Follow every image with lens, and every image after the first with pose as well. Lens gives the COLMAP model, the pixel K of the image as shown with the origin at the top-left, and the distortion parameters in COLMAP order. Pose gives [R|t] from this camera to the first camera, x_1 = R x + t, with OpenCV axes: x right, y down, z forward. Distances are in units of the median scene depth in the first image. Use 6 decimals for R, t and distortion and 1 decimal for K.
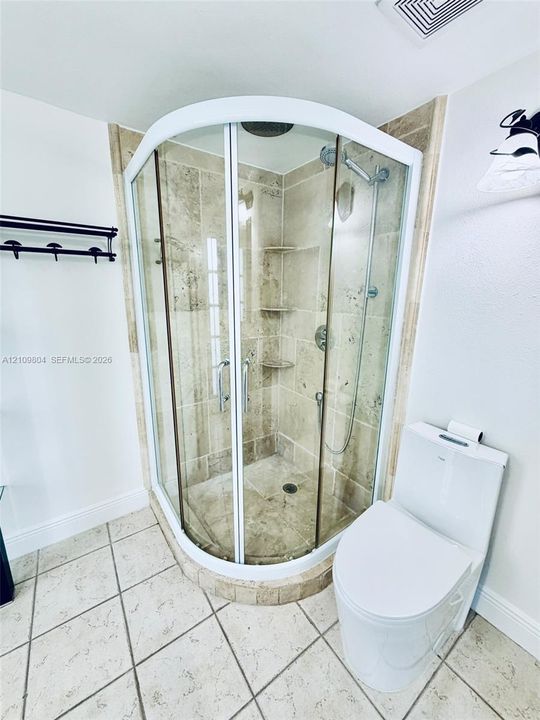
lens RADIAL K [[288.0, 0, 267.8], [0, 288.0, 357.8], [0, 0, 1]] dist [-0.001155, 0.000559]
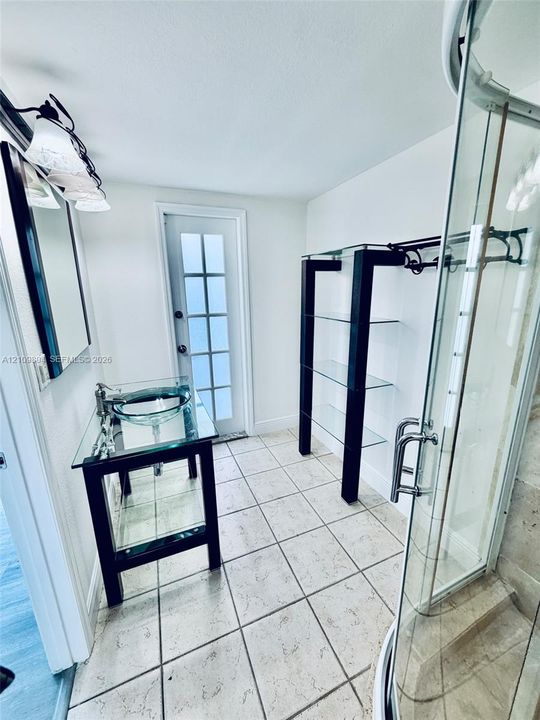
lens RADIAL K [[288.0, 0, 268.6], [0, 288.0, 362.5], [0, 0, 1]] dist [-0.001155, 0.000559]
pose [[-0.220765, 0.231381, -0.947484, 0.501947], [-0.207316, 0.938120, 0.277399, -0.195772], [0.953039, 0.257668, -0.159135, 0.739292]]
